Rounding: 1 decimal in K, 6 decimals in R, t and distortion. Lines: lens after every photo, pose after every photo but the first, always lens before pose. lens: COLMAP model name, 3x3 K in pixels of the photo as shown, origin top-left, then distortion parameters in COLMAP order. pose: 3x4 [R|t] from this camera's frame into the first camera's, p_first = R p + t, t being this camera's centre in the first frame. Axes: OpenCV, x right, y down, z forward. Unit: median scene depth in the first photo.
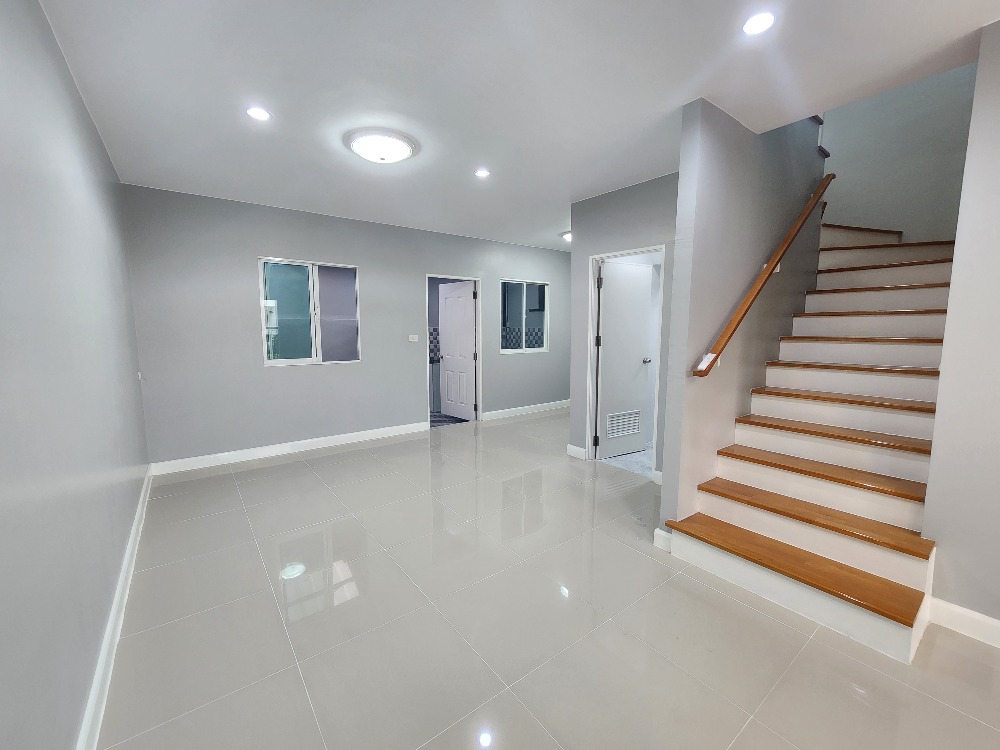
lens RADIAL K [[413.3, 0, 500.0], [0, 413.3, 375.0], [0, 0, 1]] dist [0.003954, 0.000293]
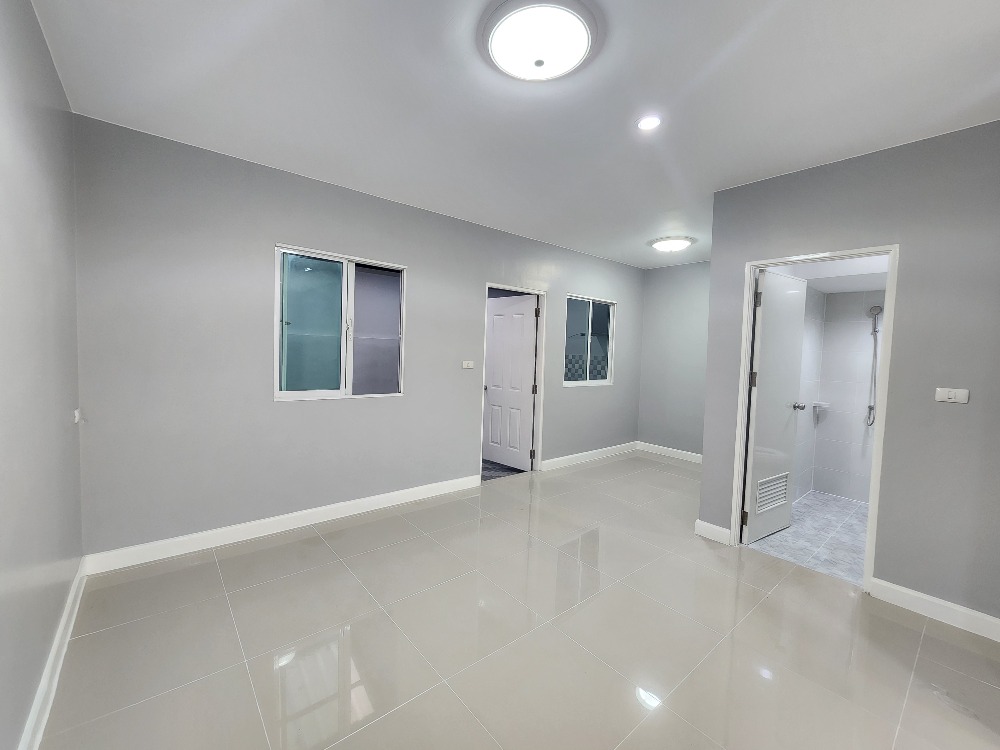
lens RADIAL K [[414.7, 0, 500.7], [0, 414.7, 371.8], [0, 0, 1]] dist [0.000301, 0.000626]
pose [[0.998335, 0.030381, 0.049035, -0.204307], [-0.027118, 0.997458, -0.065891, -0.030290], [-0.050913, 0.064451, 0.996621, 0.259857]]
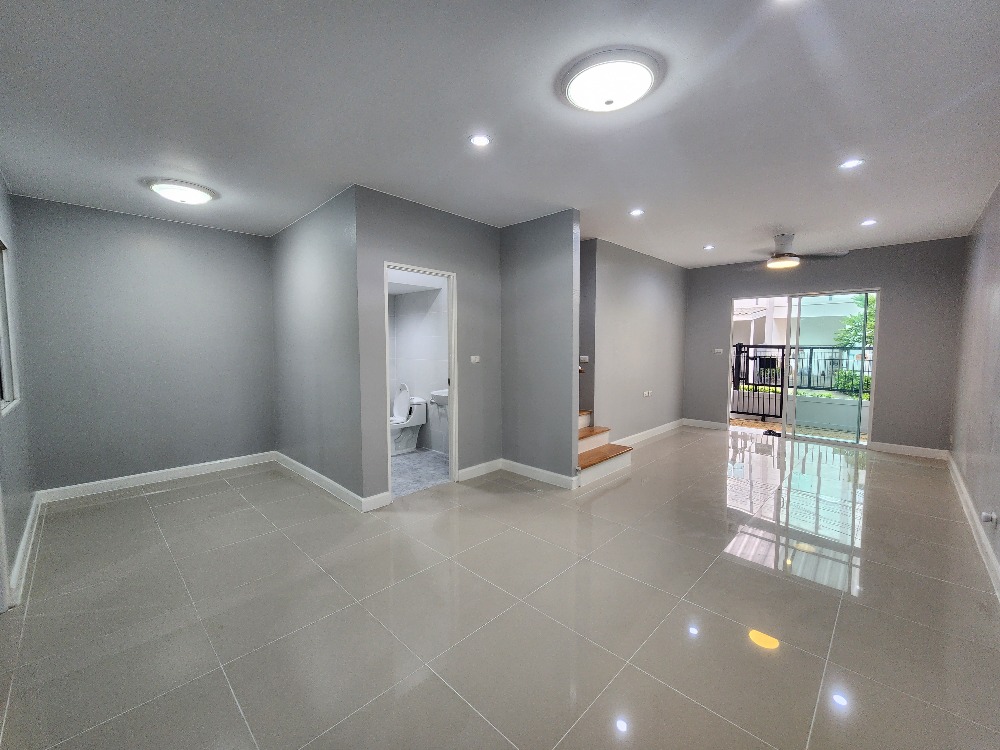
lens RADIAL K [[414.7, 0, 500.7], [0, 414.7, 371.8], [0, 0, 1]] dist [0.000301, 0.000626]
pose [[-0.141846, -0.067368, 0.987594, -0.563111], [0.121499, 0.988953, 0.084911, -0.089383], [-0.982404, 0.132036, -0.132094, 0.765707]]
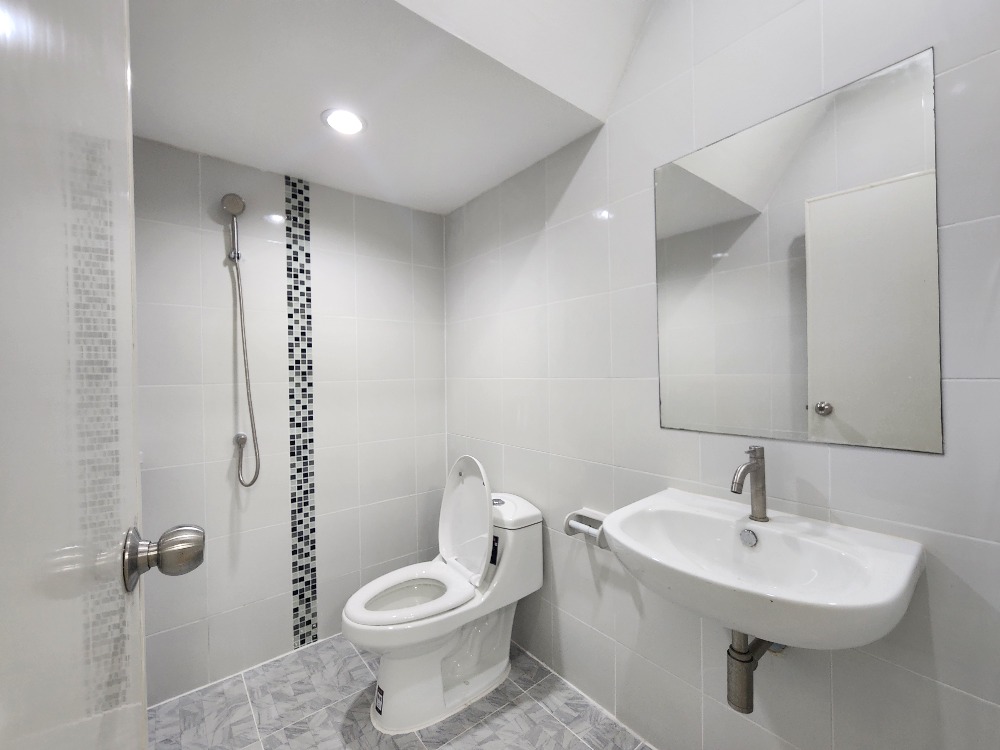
lens RADIAL K [[414.7, 0, 500.7], [0, 414.7, 371.8], [0, 0, 1]] dist [0.000301, 0.000626]
pose [[-0.016162, 0.000942, 0.999869, 0.239414], [0.140697, 0.990052, 0.001342, -0.060958], [-0.989921, 0.140700, -0.016133, 0.851245]]
